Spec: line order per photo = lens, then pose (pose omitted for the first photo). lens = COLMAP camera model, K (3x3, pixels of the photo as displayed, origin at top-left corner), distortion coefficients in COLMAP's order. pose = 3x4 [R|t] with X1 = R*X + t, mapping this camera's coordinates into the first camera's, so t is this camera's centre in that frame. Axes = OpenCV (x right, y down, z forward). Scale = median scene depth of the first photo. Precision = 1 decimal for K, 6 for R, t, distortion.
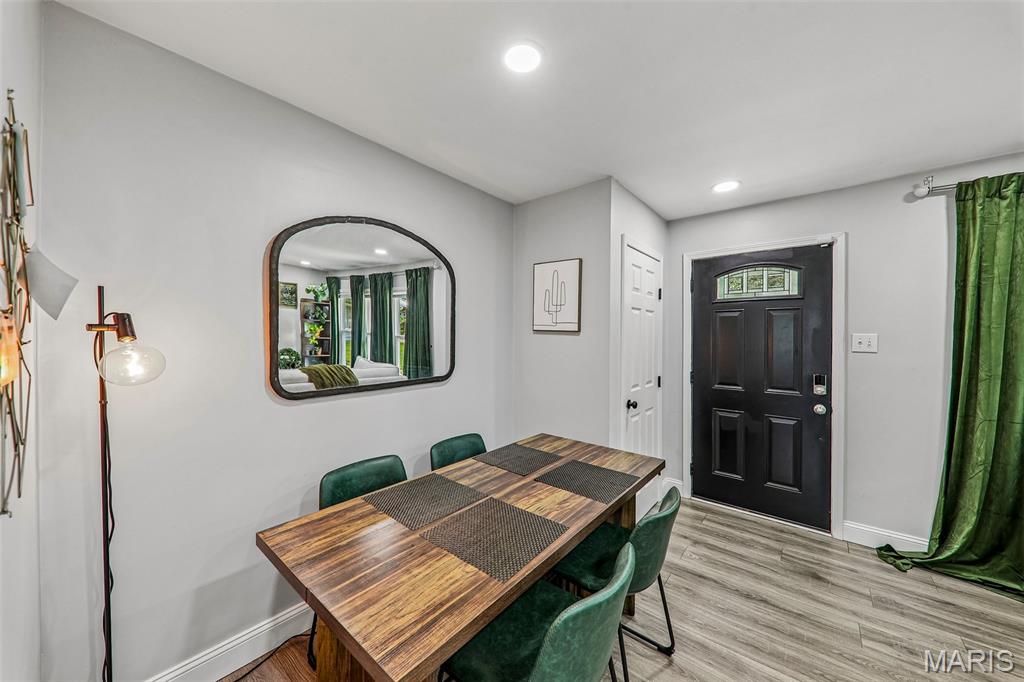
lens RADIAL K [[365.2, 0, 520.9], [0, 365.2, 336.0], [0, 0, 1]] dist [-0.001406, -0.000193]
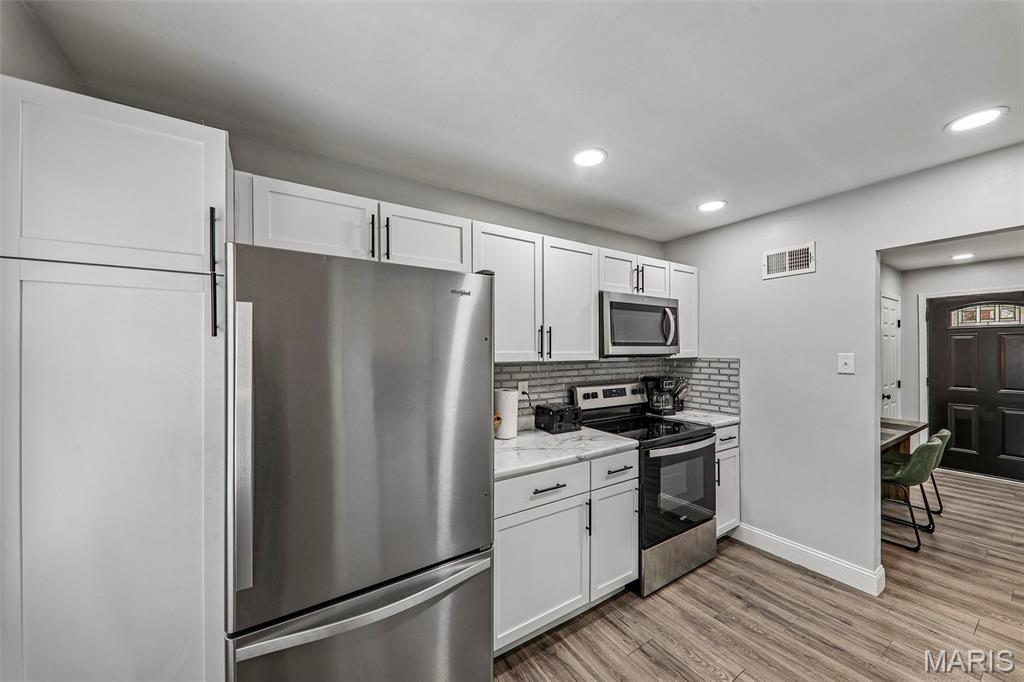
lens RADIAL K [[357.6, 0, 517.1], [0, 357.6, 348.2], [0, 0, 1]] dist [0.015978, -0.008296]
pose [[0.947993, -0.008770, -0.318171, -0.734885], [0.007103, 0.999954, -0.006401, -0.024044], [0.318212, 0.003808, 0.948012, -1.021724]]
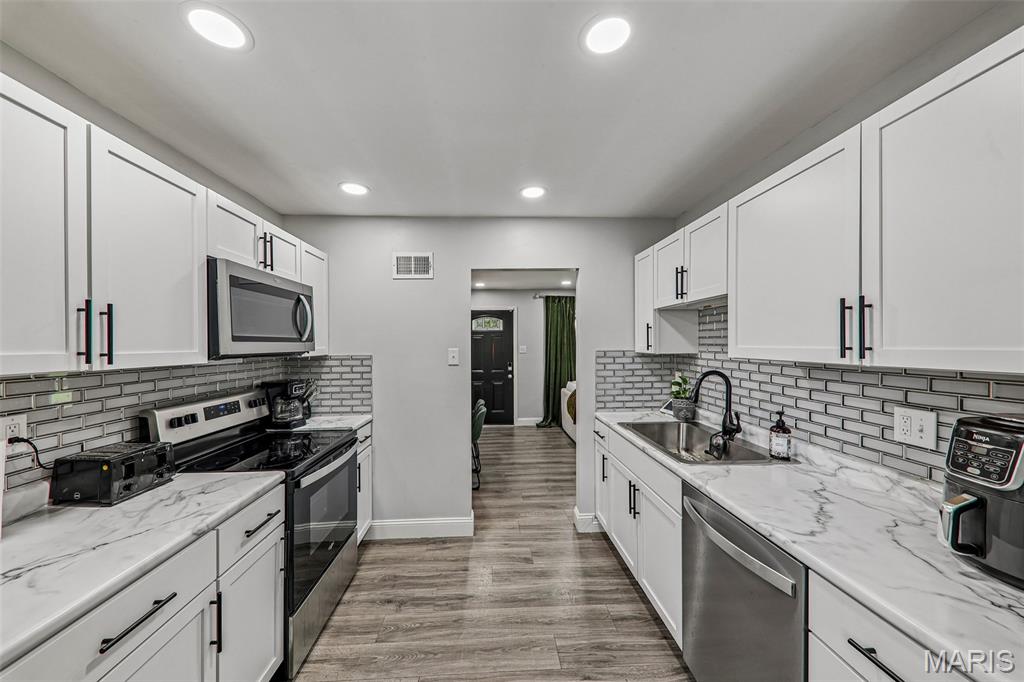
lens RADIAL K [[361.5, 0, 498.7], [0, 361.5, 344.7], [0, 0, 1]] dist [0.020543, -0.009782]
pose [[0.761705, -0.010953, 0.647831, -0.855706], [0.012255, 0.999922, 0.002497, -0.024155], [-0.647808, 0.006037, 0.761780, -0.850098]]
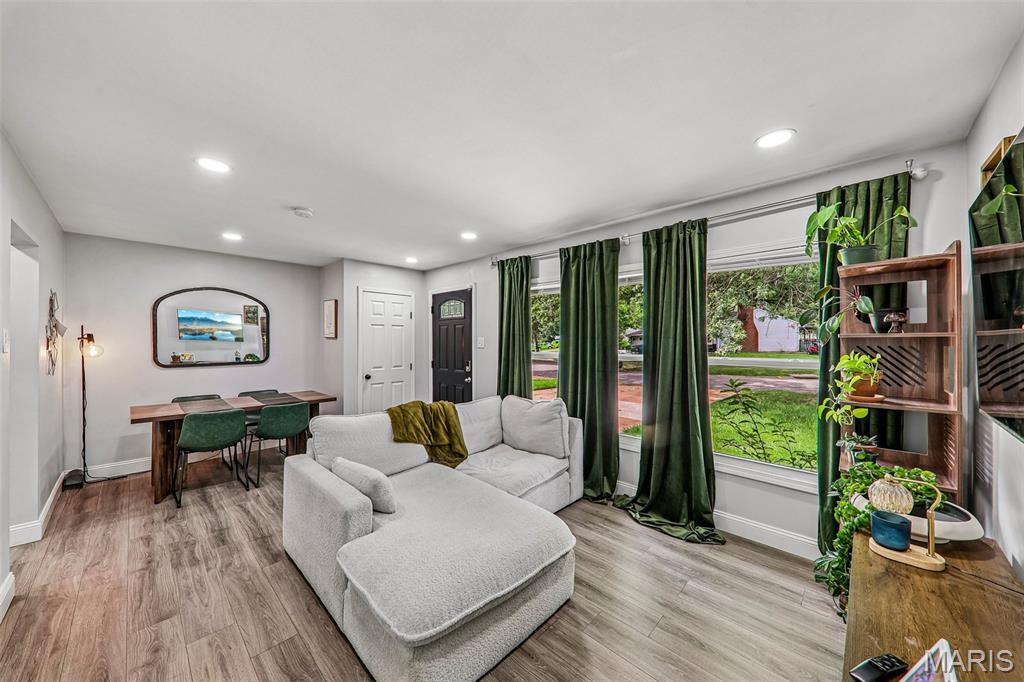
lens RADIAL K [[374.3, 0, 530.9], [0, 374.3, 336.7], [0, 0, 1]] dist [0.001412, 0.000021]
pose [[0.997647, -0.007470, -0.068157, 1.282399], [0.006857, 0.999934, -0.009223, 0.007243], [0.068222, 0.008734, 0.997632, -0.857154]]
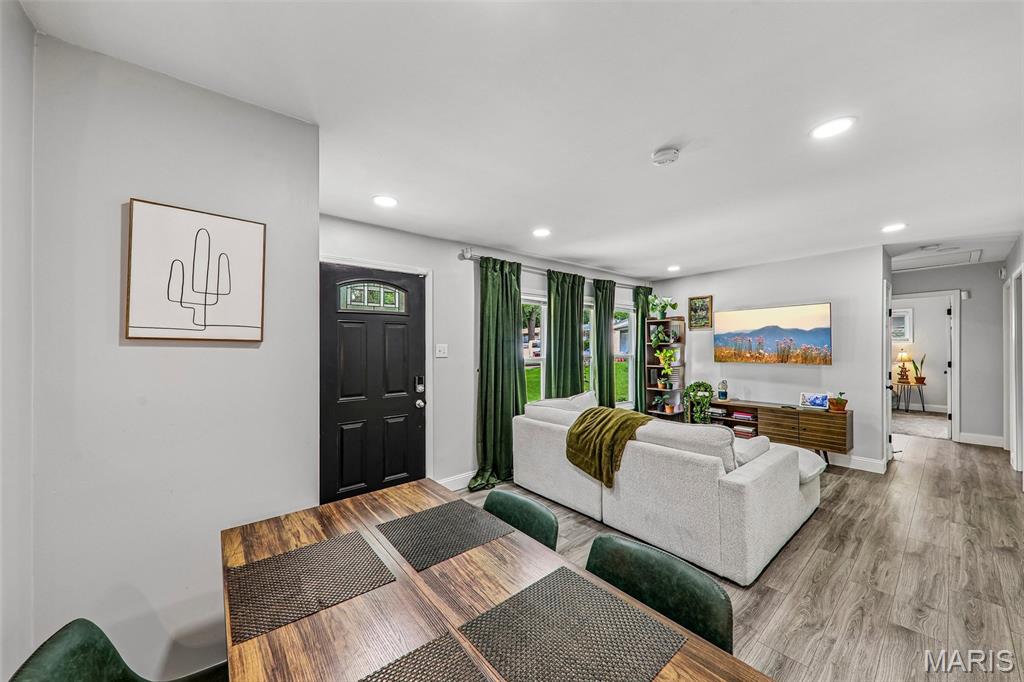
lens RADIAL K [[355.5, 0, 508.9], [0, 355.5, 342.3], [0, 0, 1]] dist [0.005069, -0.000173]
pose [[0.204844, 0.005611, 0.978779, -0.341789], [0.011280, 0.999904, -0.008092, -0.000183], [-0.978730, 0.012698, 0.204761, 0.446502]]
